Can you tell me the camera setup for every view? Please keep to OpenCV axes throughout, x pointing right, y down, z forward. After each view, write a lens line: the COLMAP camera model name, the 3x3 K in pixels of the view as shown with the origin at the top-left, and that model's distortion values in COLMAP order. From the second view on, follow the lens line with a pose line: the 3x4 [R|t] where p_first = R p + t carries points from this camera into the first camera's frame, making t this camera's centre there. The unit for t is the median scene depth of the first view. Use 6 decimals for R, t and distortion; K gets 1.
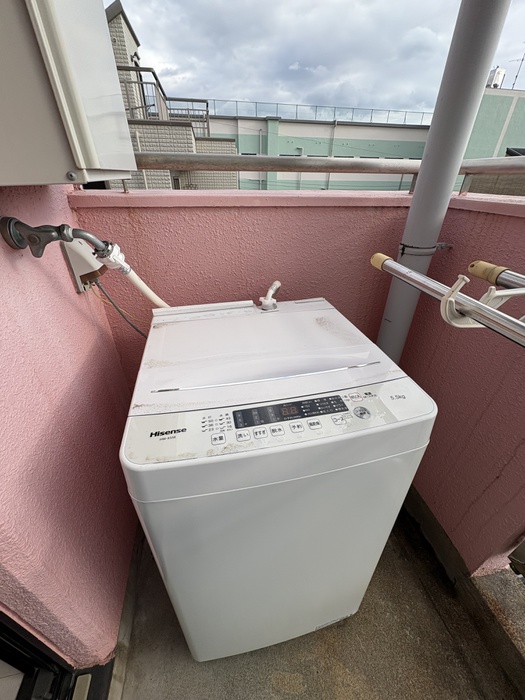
lens RADIAL K [[275.8, 0, 260.3], [0, 275.8, 351.8], [0, 0, 1]] dist [0.000499, -0.000990]
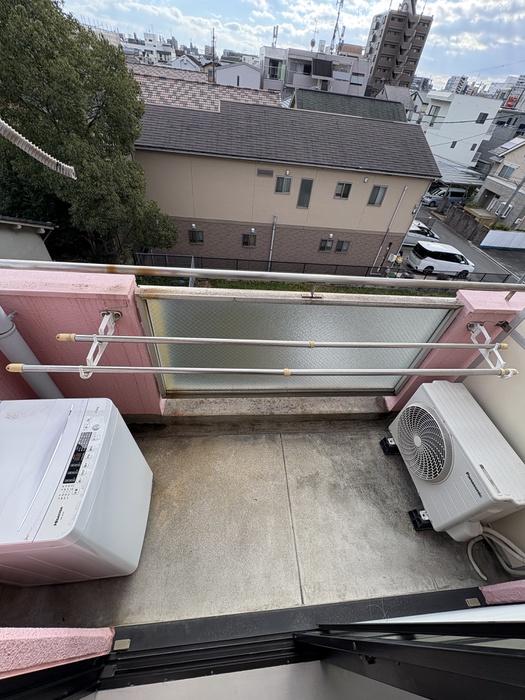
lens RADIAL K [[275.8, 0, 261.4], [0, 275.8, 349.3], [0, 0, 1]] dist [0.000499, -0.000990]
pose [[0.112416, -0.697190, 0.708017, -0.376269], [0.426372, 0.677449, 0.599392, -0.576087], [-0.897535, 0.234497, 0.373419, -0.723307]]
